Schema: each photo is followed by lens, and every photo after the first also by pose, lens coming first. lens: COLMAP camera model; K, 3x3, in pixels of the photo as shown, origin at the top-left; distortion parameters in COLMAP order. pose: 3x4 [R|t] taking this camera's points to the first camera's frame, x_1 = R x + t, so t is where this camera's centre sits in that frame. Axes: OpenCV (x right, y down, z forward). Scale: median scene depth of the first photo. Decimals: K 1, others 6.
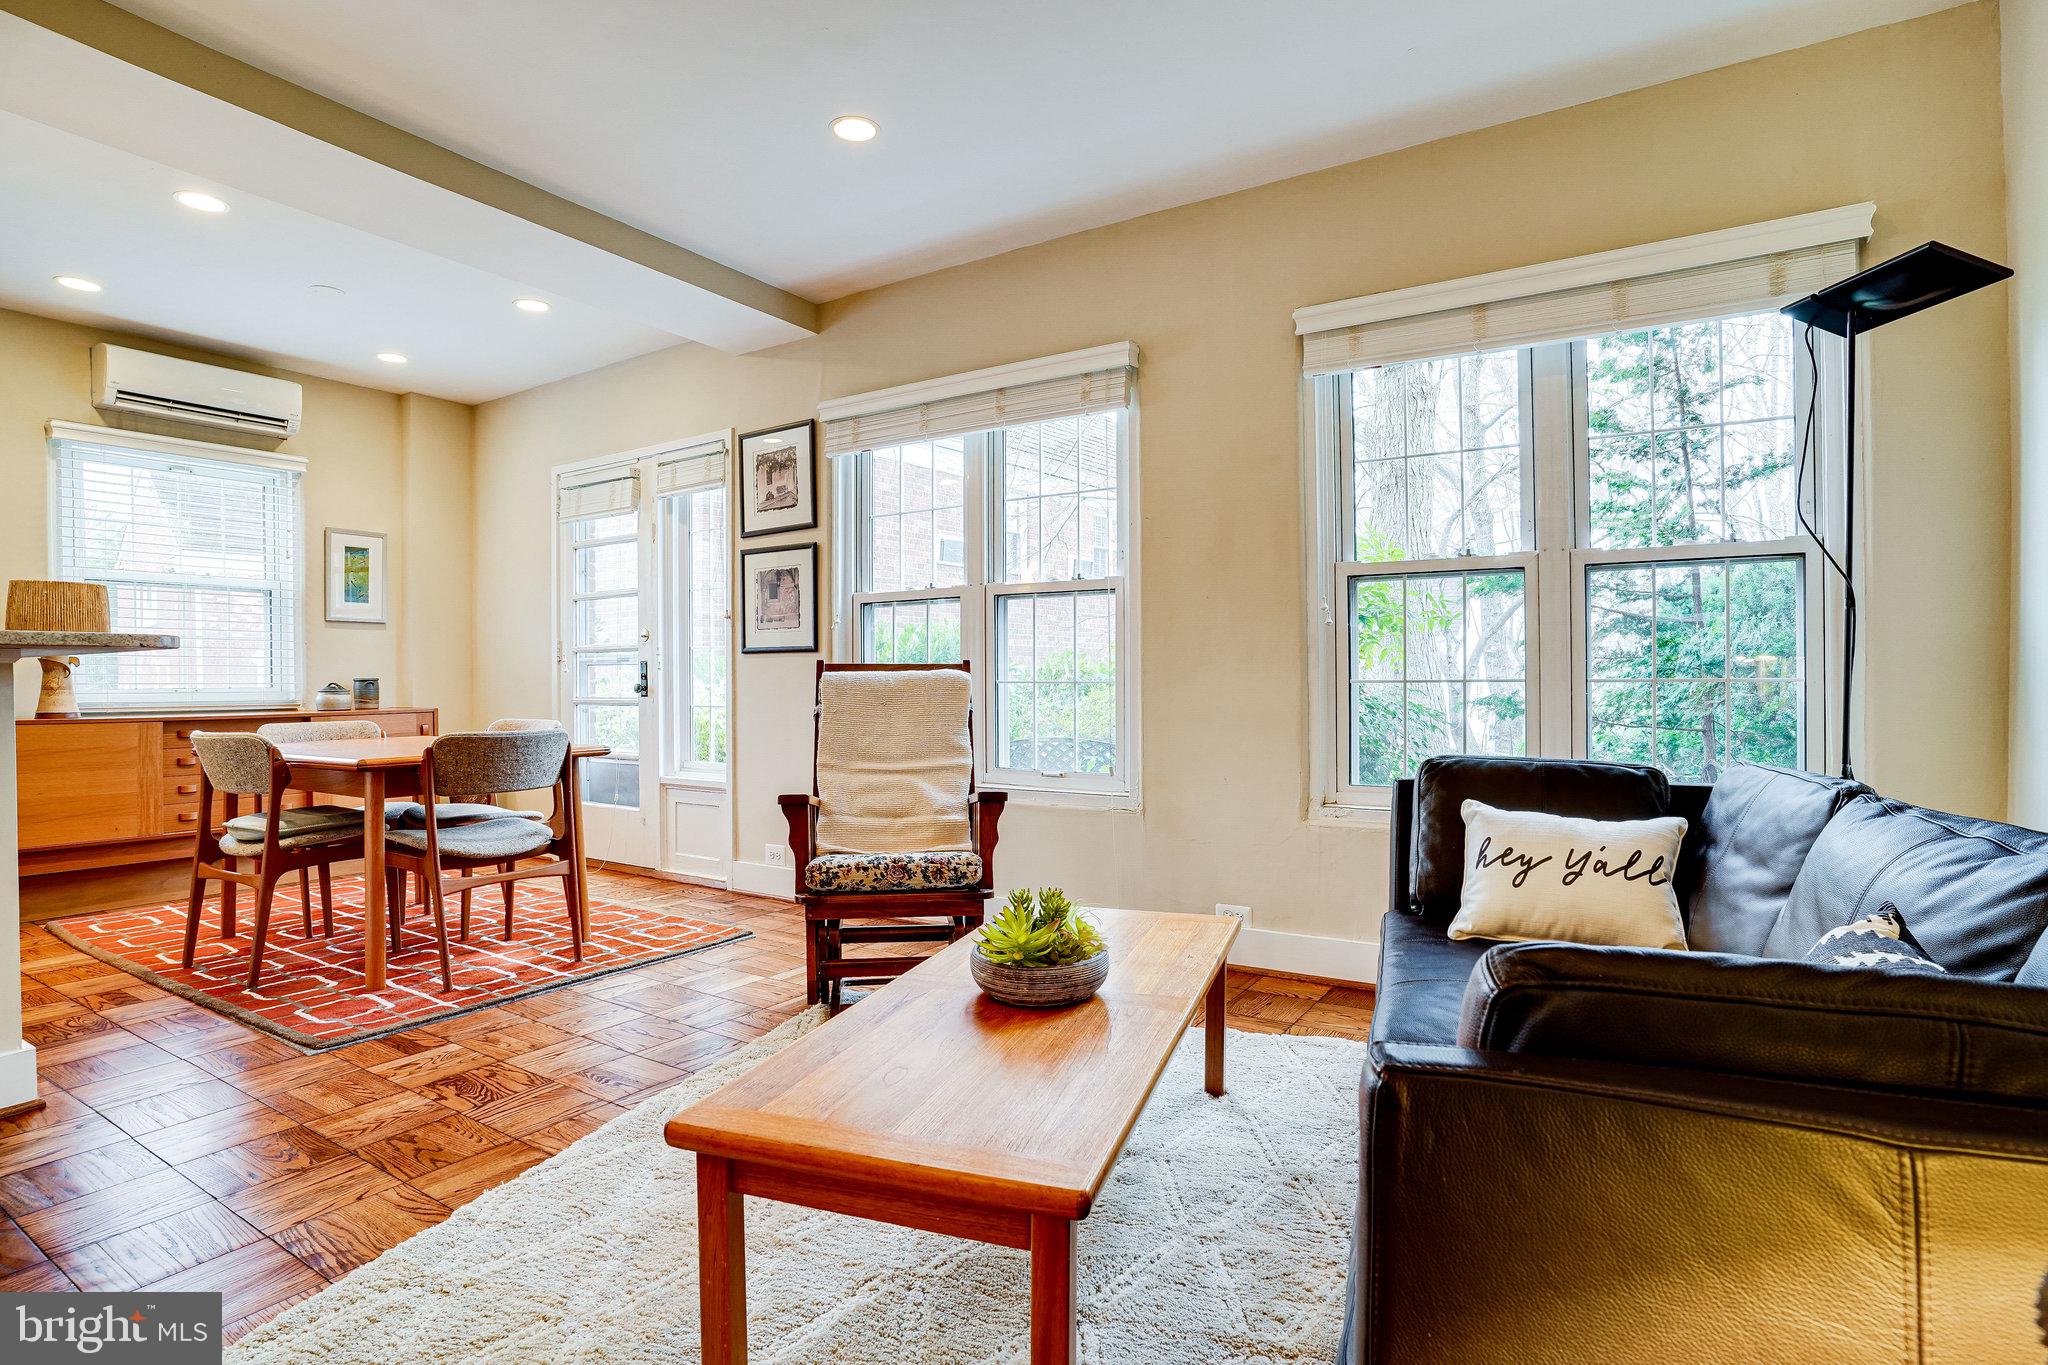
lens RADIAL K [[1031.8, 0, 1024.0], [0, 1031.8, 682.5], [0, 0, 1]] dist [-0.078962, 0.039592]
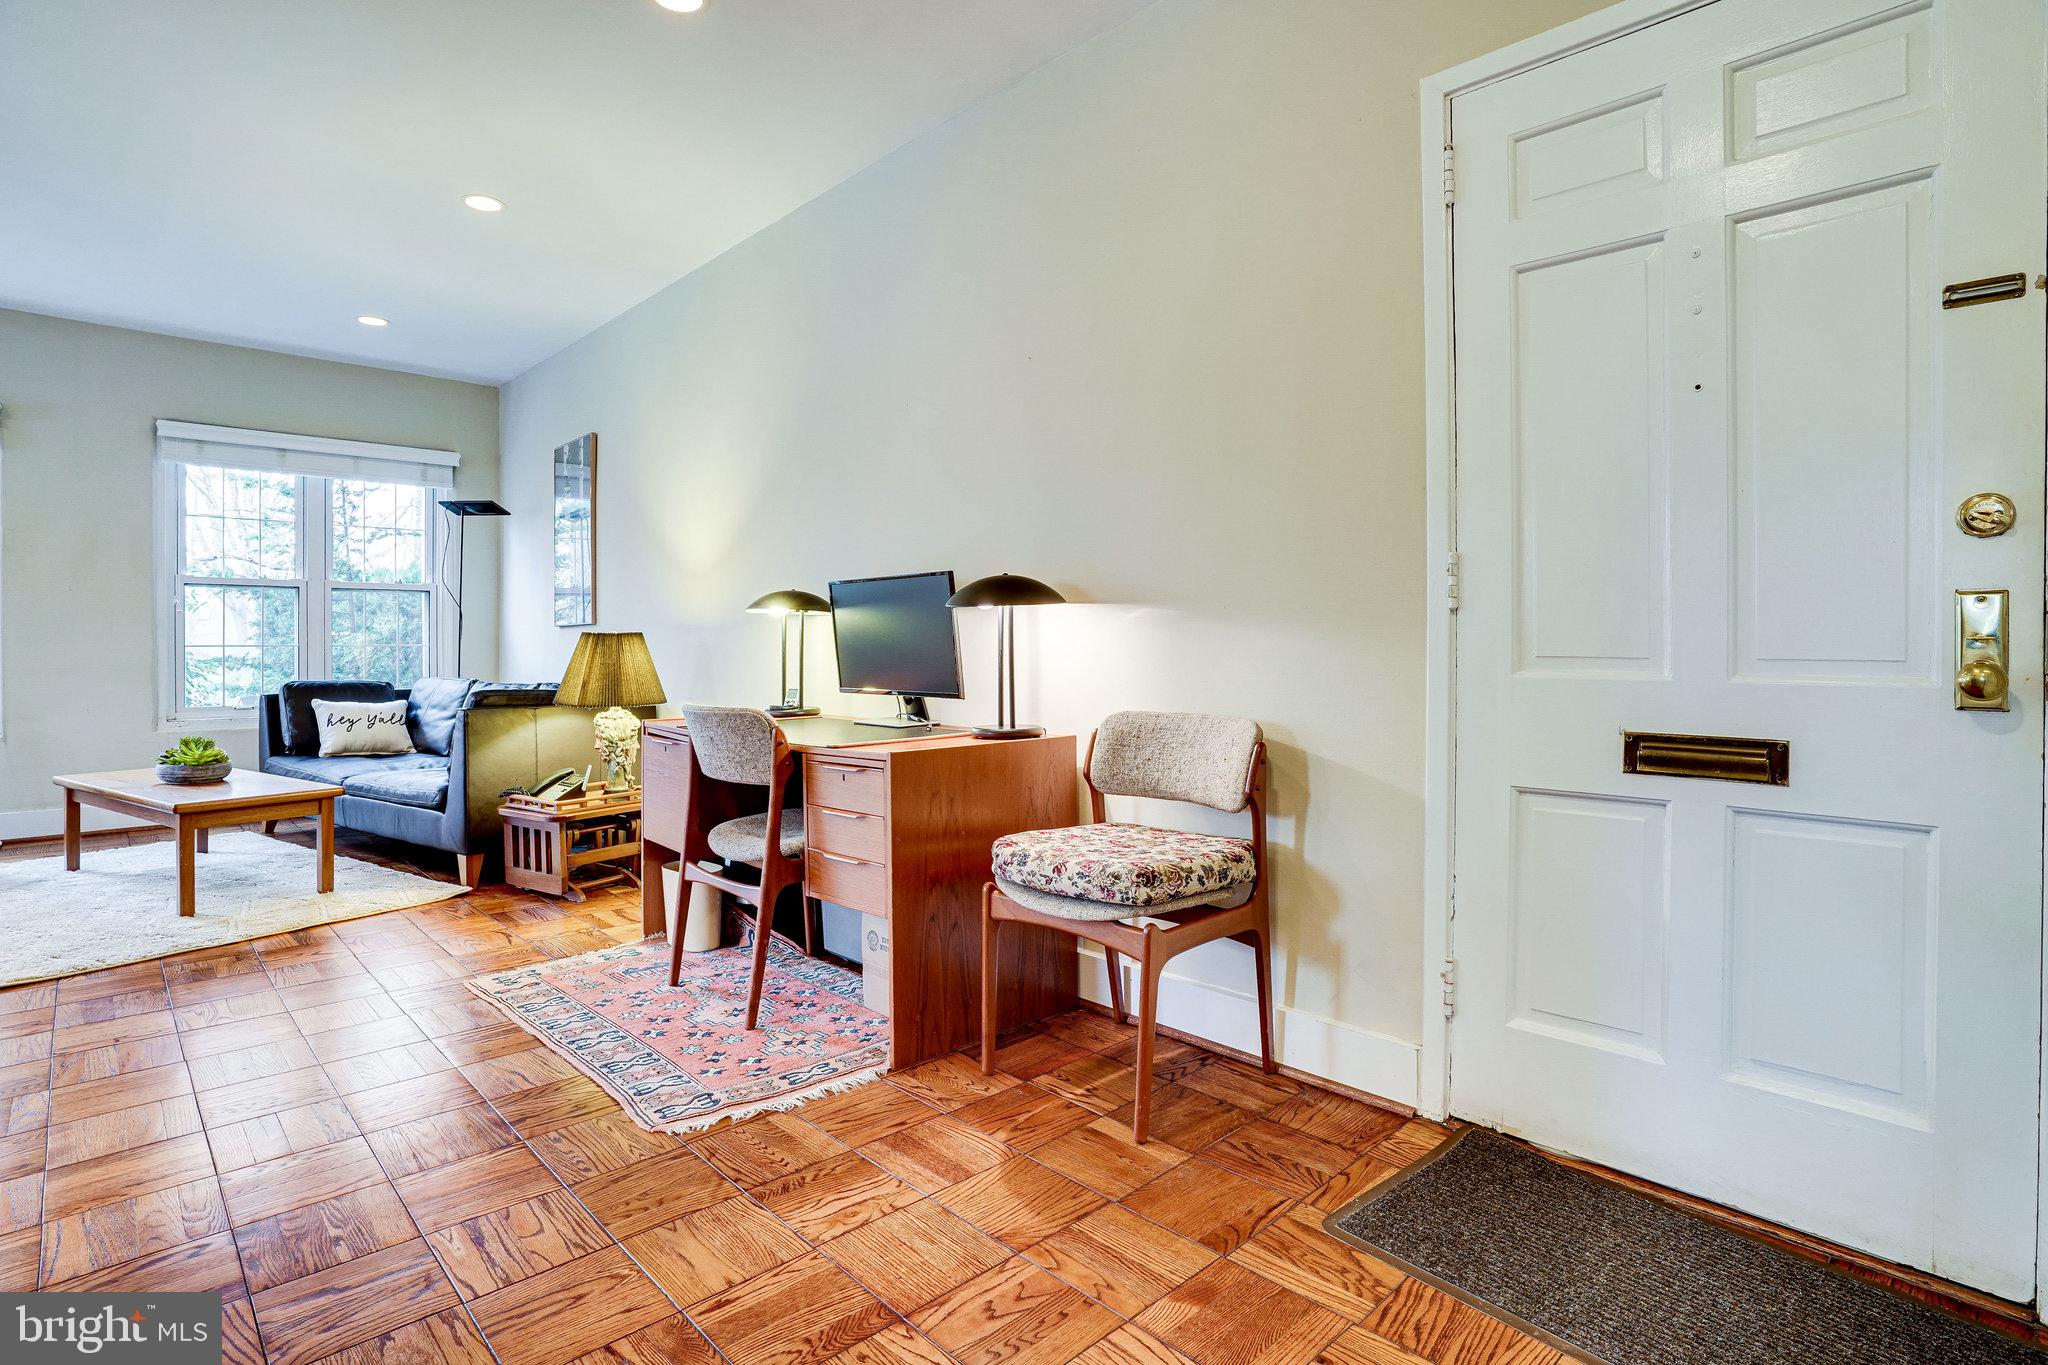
lens RADIAL K [[1029.6, 0, 1013.9], [0, 1029.6, 644.8], [0, 0, 1]] dist [-0.068245, 0.027887]
pose [[0.235564, 0.006133, 0.971840, -0.838643], [0.001675, 0.999976, -0.006717, 0.007999], [-0.971858, 0.003210, 0.235548, -0.630756]]
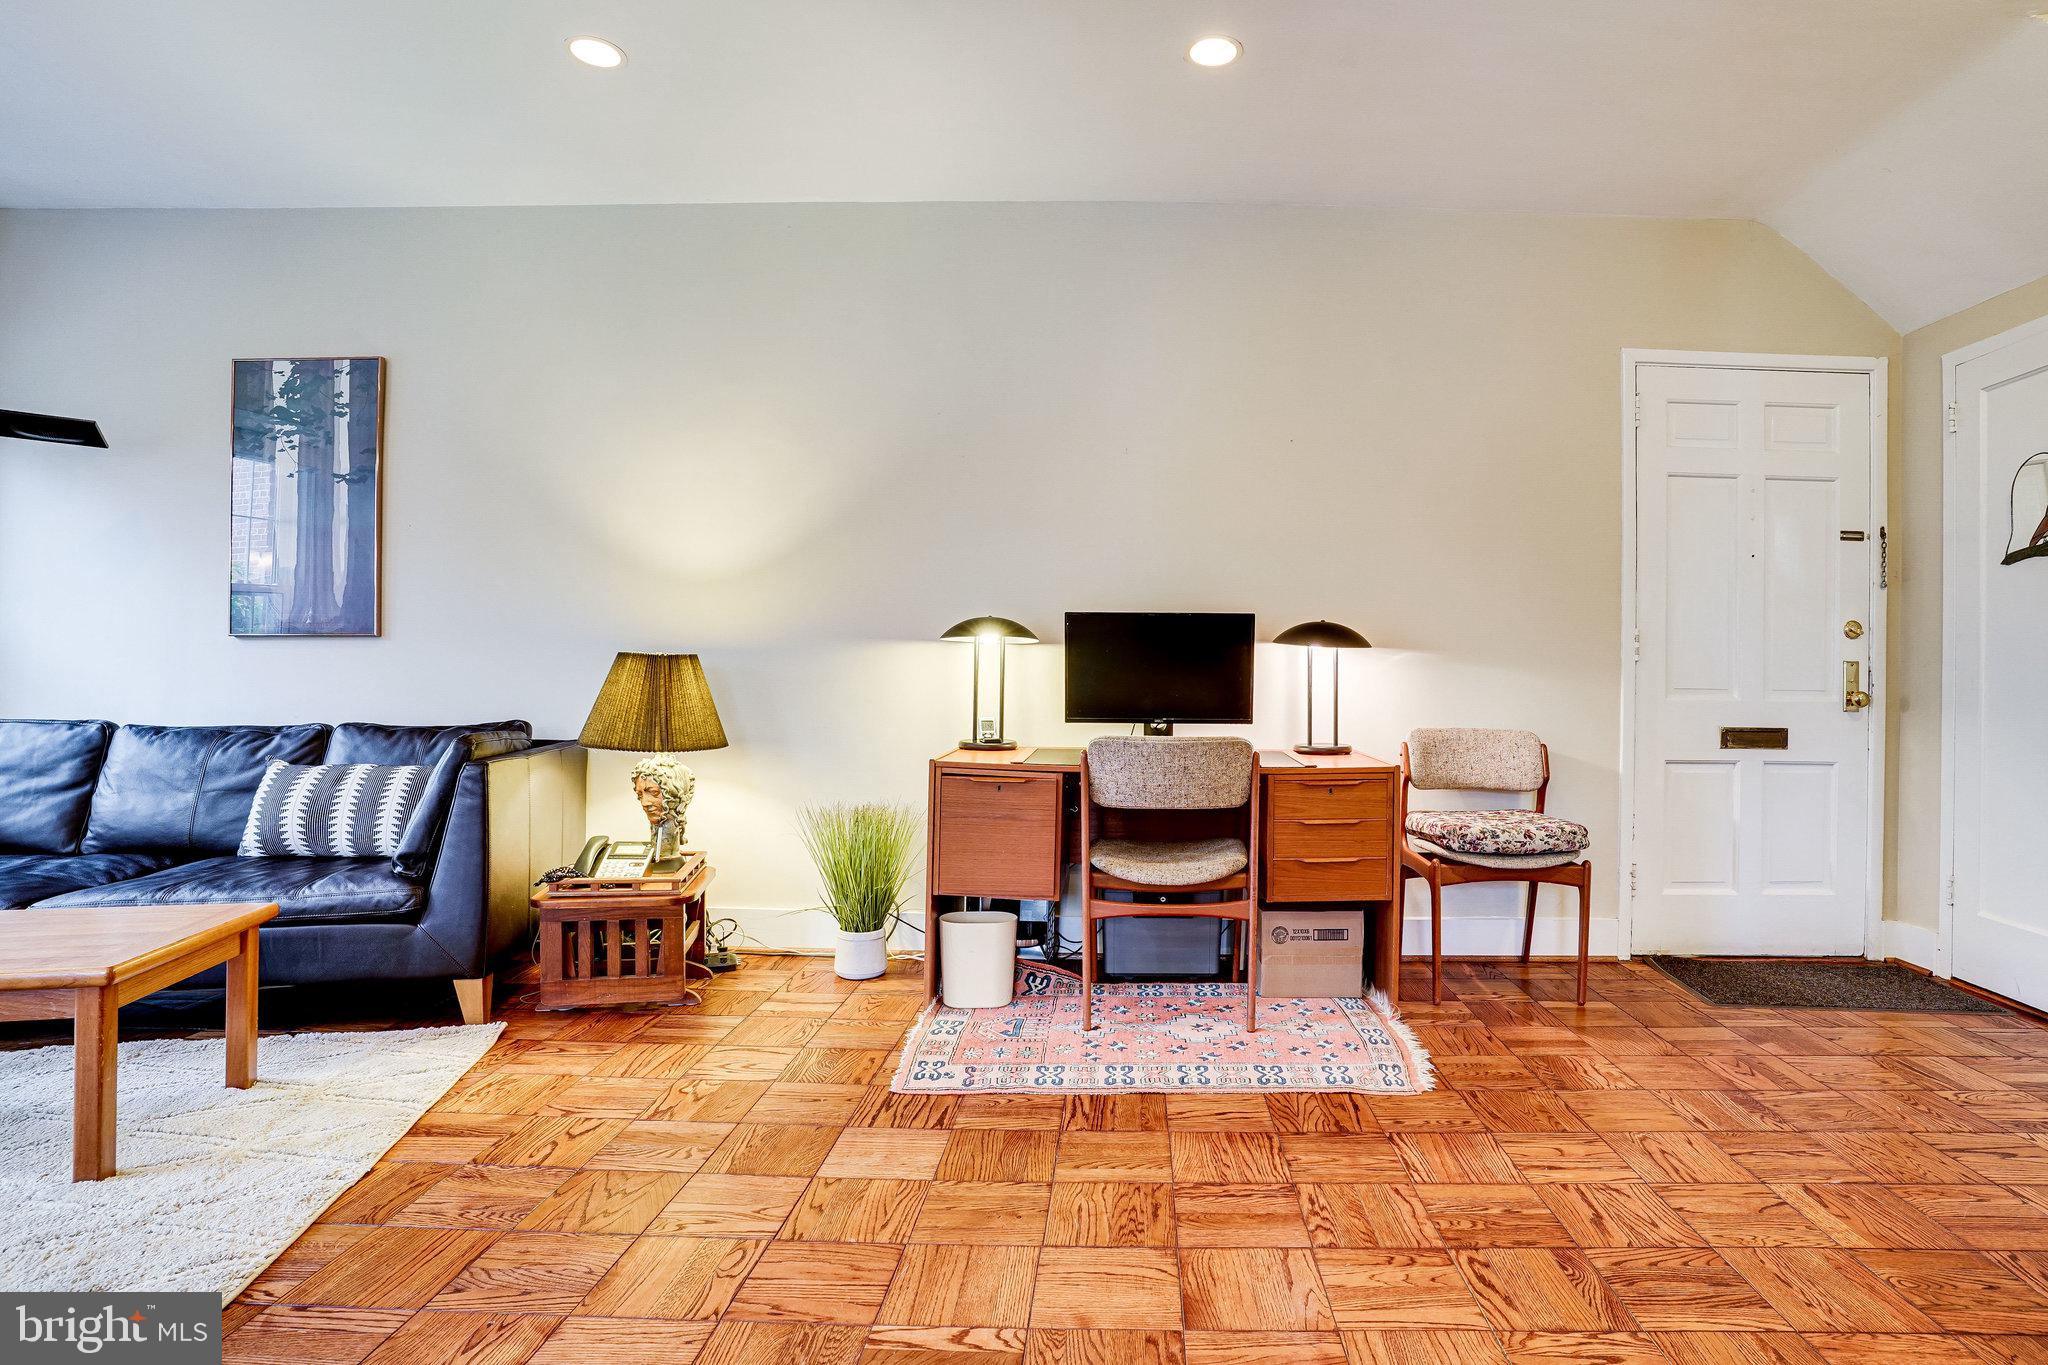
lens RADIAL K [[1048.6, 0, 1139.1], [0, 1048.6, 673.1], [0, 0, 1]] dist [-0.049971, 0.001021]
pose [[-0.548704, 0.003495, 0.836009, -0.806298], [-0.004554, 0.999964, -0.007169, 0.005835], [-0.836004, -0.007741, -0.548669, 0.191519]]
